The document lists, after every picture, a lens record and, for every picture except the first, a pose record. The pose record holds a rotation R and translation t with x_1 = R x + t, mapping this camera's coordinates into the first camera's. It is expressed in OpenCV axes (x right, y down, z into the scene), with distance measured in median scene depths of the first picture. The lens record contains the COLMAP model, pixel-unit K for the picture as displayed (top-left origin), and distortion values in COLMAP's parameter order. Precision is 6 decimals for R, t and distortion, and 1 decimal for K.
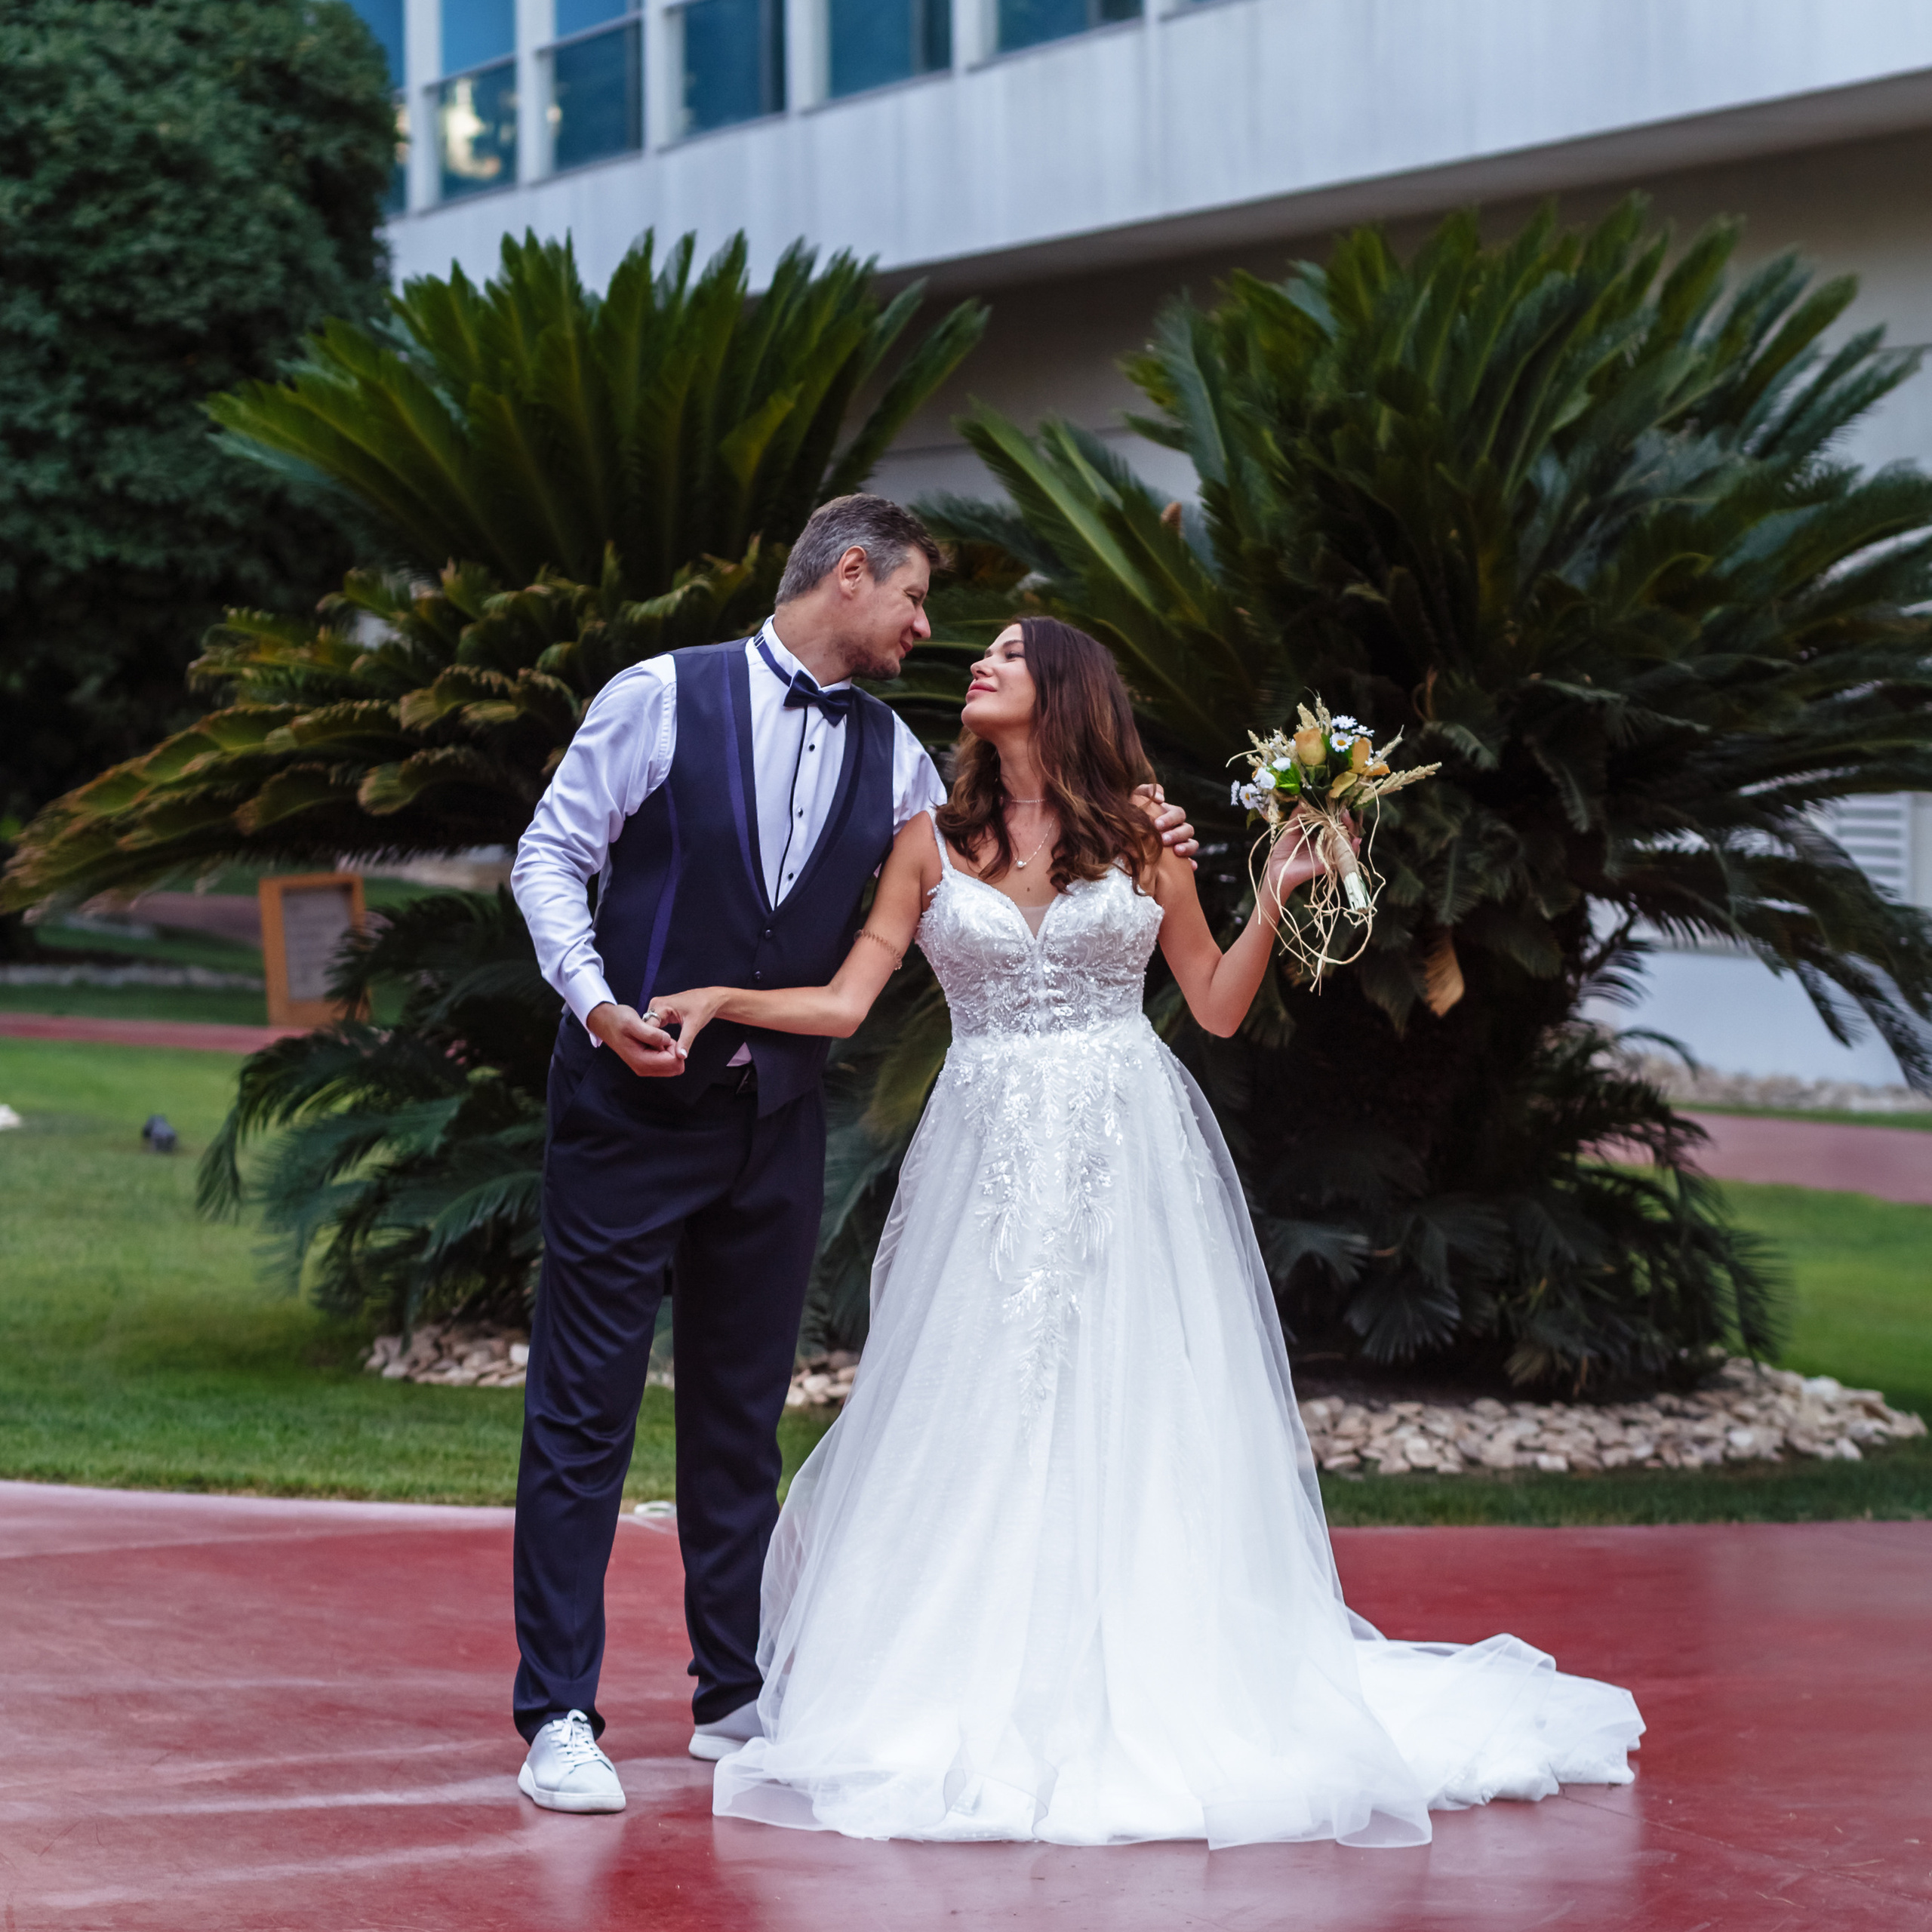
lens RADIAL K [[7124.8, 0, 966.0], [0, 7124.8, 966.0], [0, 0, 1]] dist [-0.106885, 0.567768]
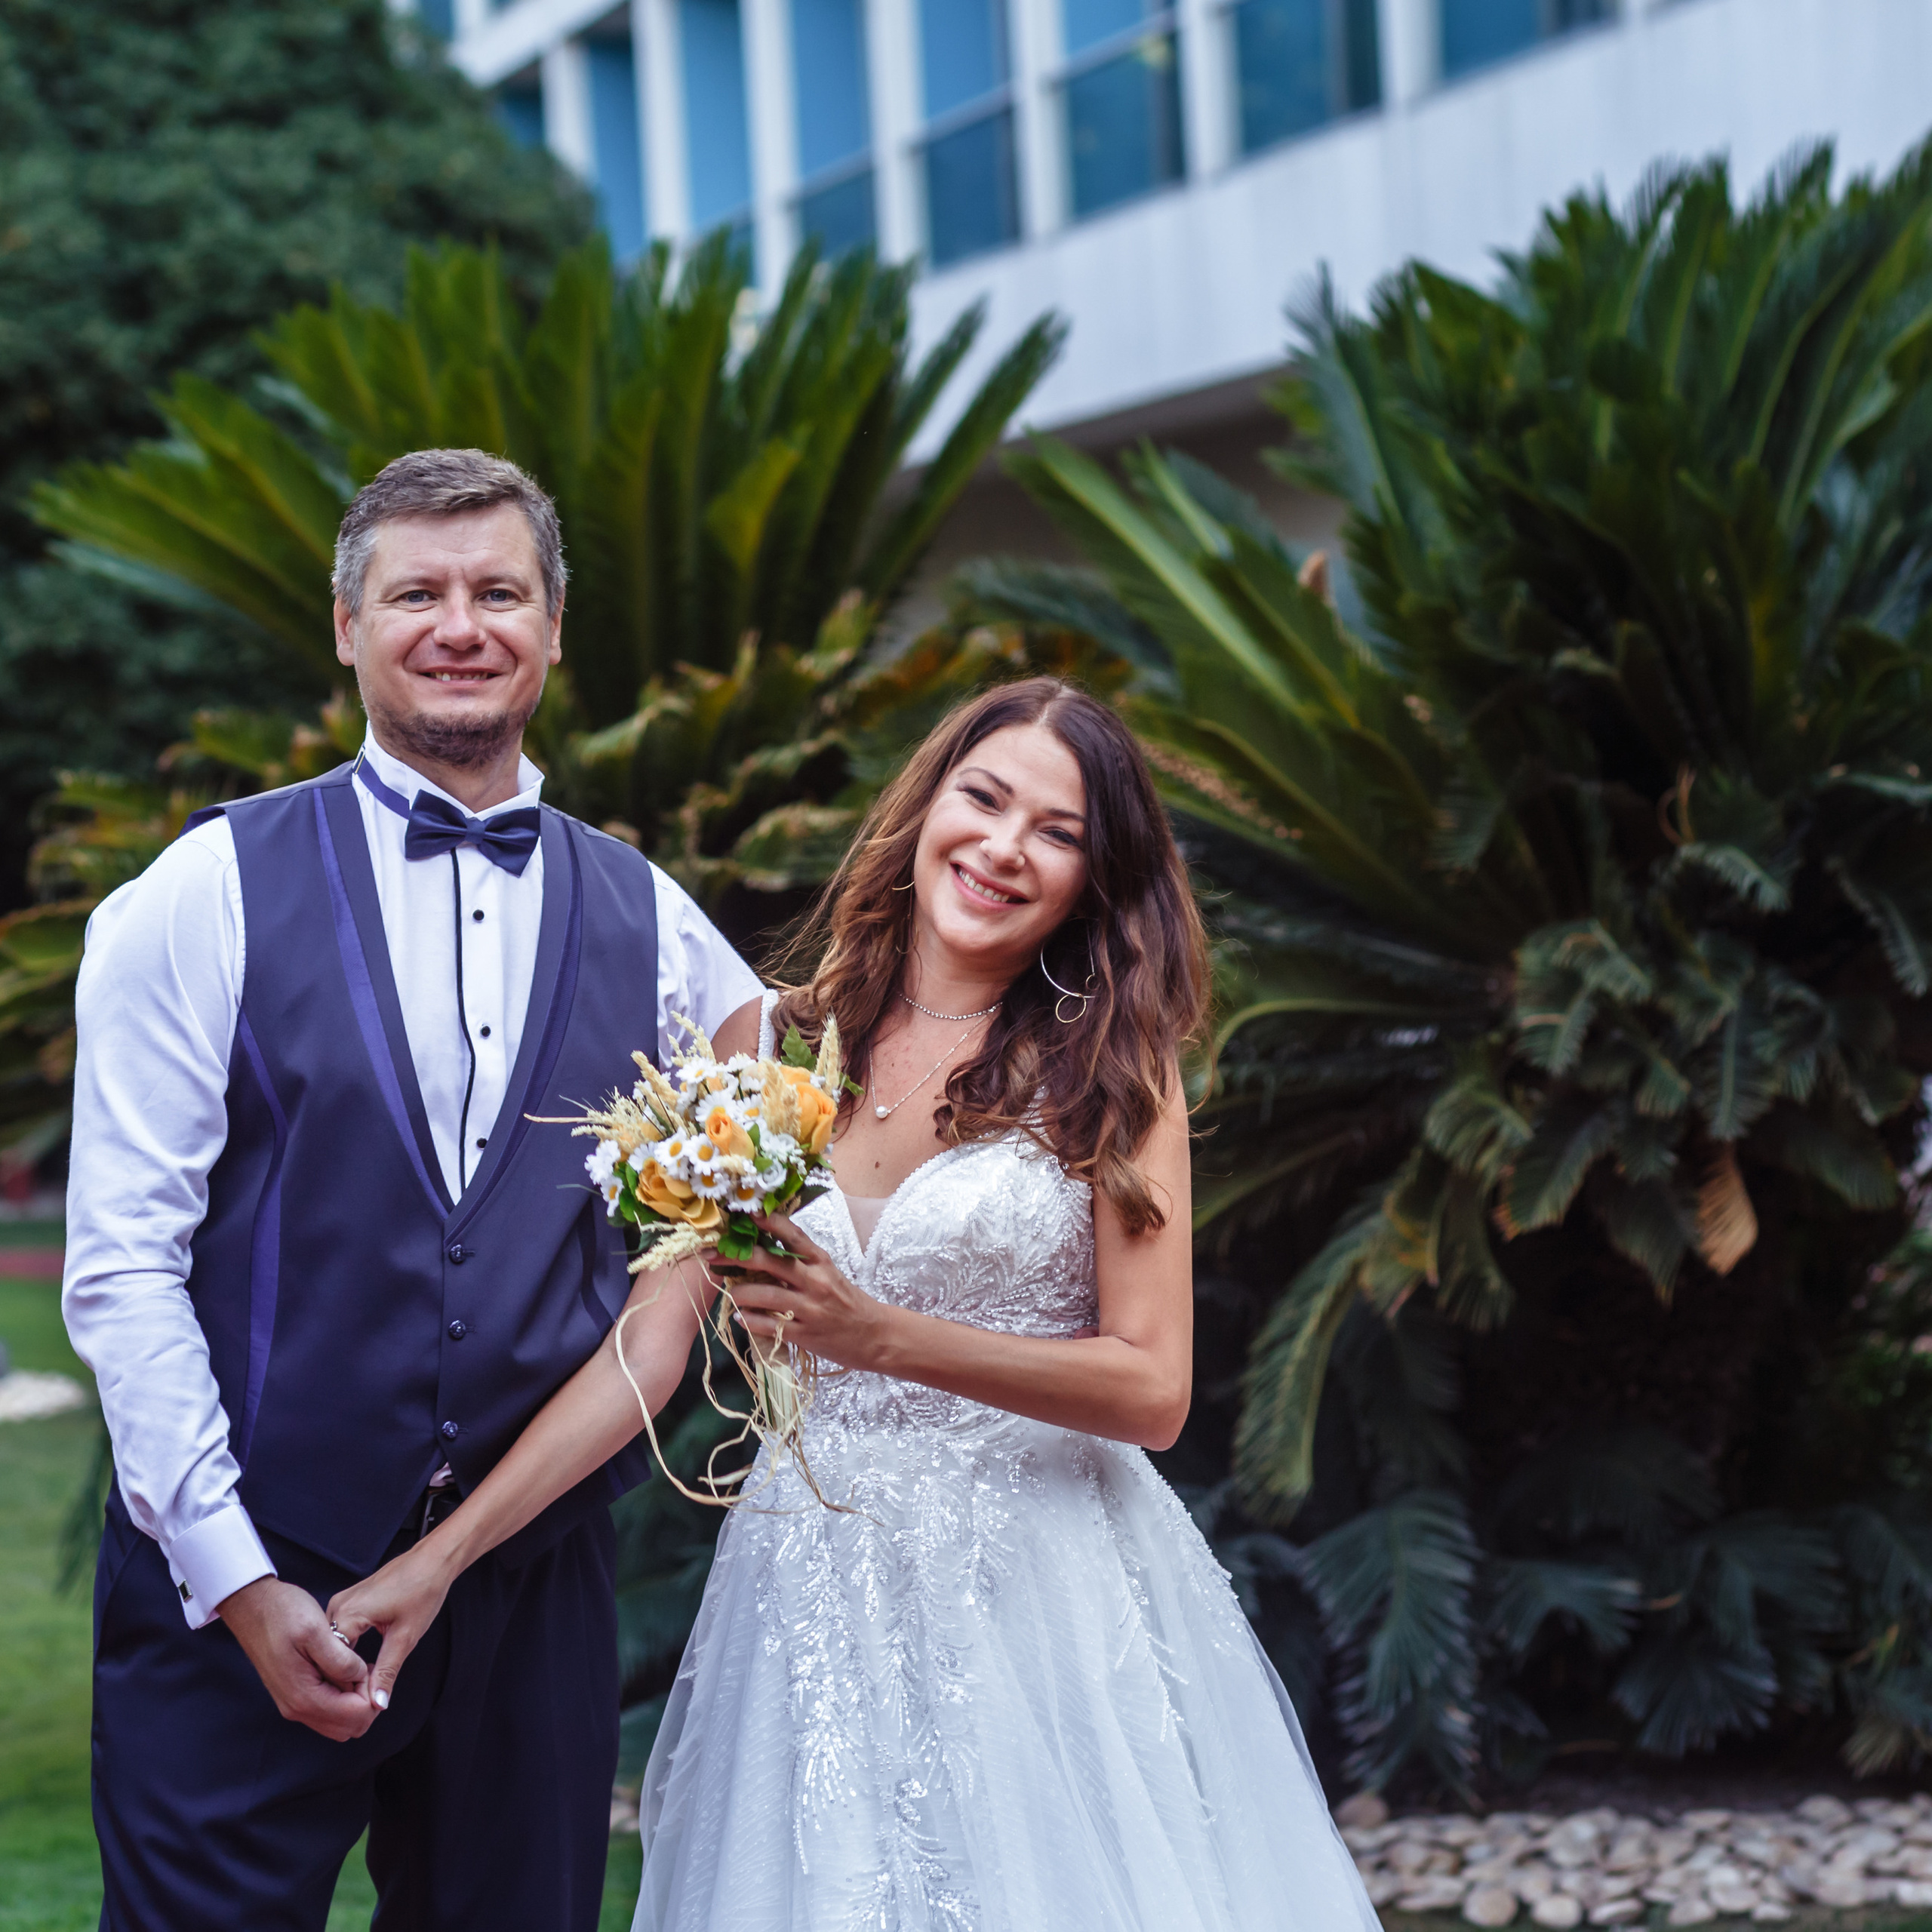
lens RADIAL K [[7124.8, 0, 966.0], [0, 7124.8, 966.0], [0, 0, 1]] dist [-0.106885, 0.567768]
pose [[0.997796, -0.049442, -0.044251, 0.023650], [0.048467, 0.998564, -0.022836, -0.009574], [0.045317, 0.020641, 0.998759, 0.287838]]
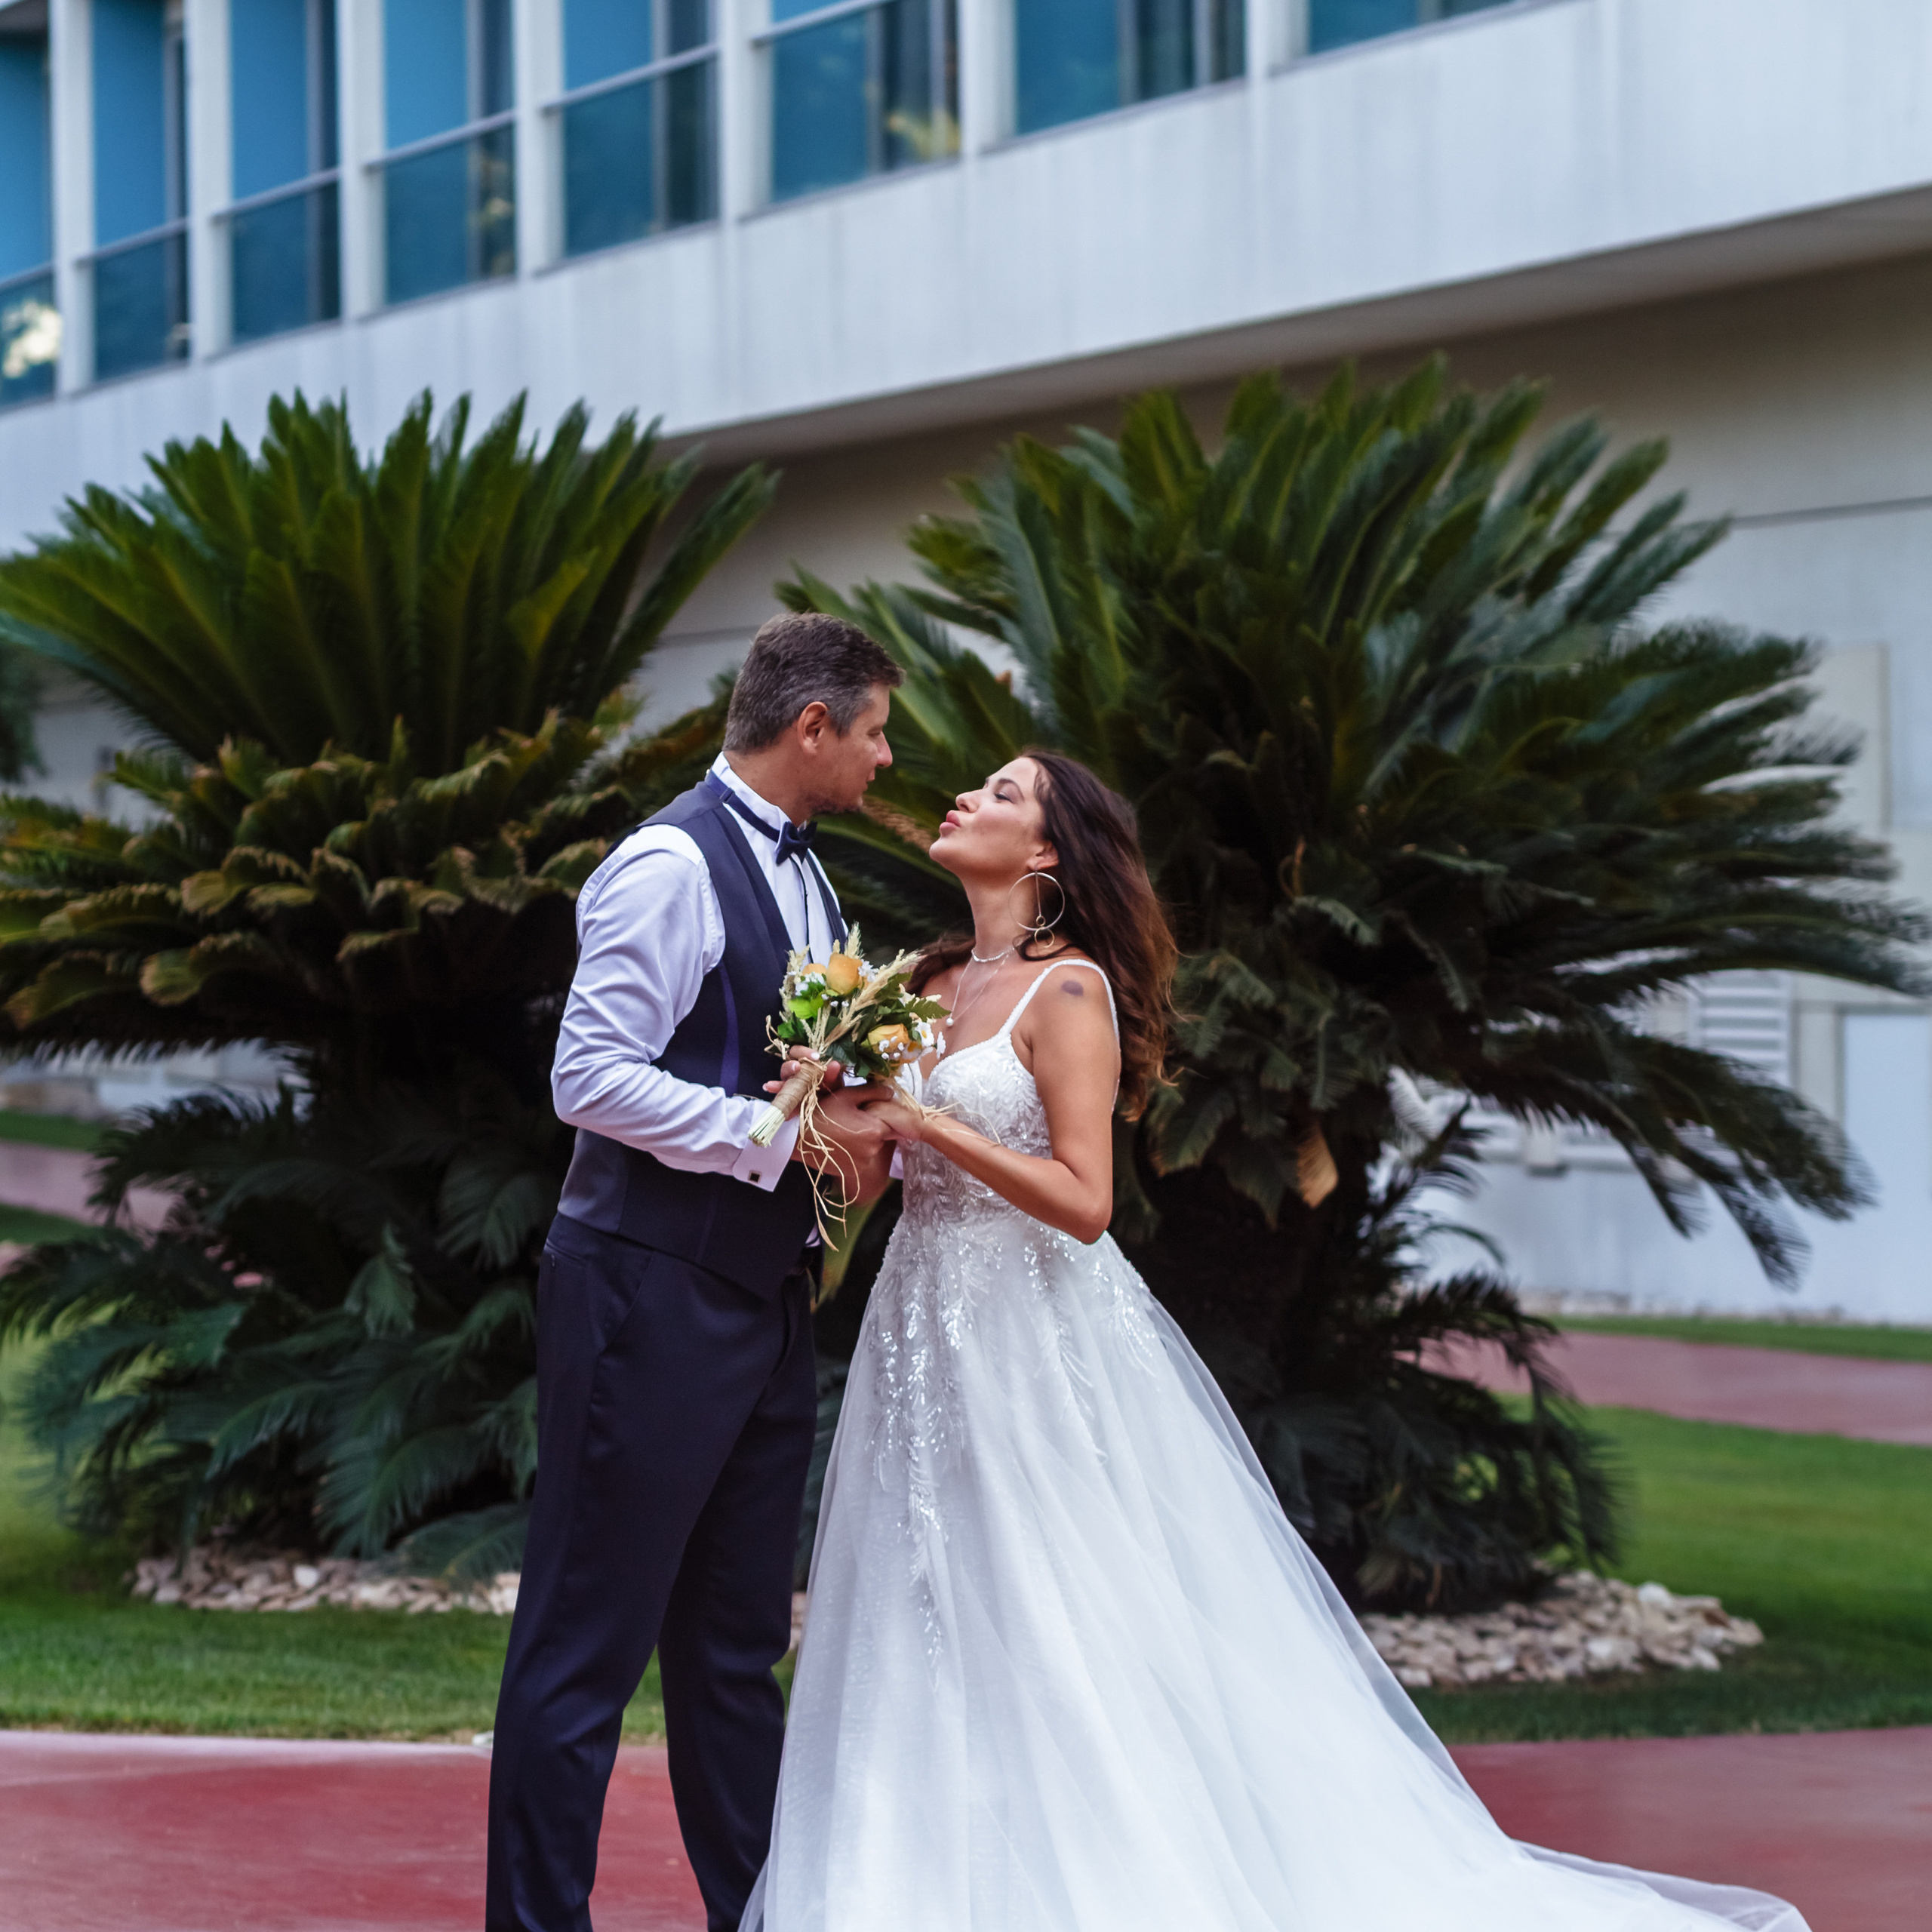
lens RADIAL K [[7124.8, 0, 966.0], [0, 7124.8, 966.0], [0, 0, 1]] dist [-0.106885, 0.567768]
pose [[0.997639, -0.006858, 0.068340, -0.040677], [0.008928, 0.999509, -0.030040, 0.002840], [-0.068101, 0.030579, 0.997210, 0.052892]]
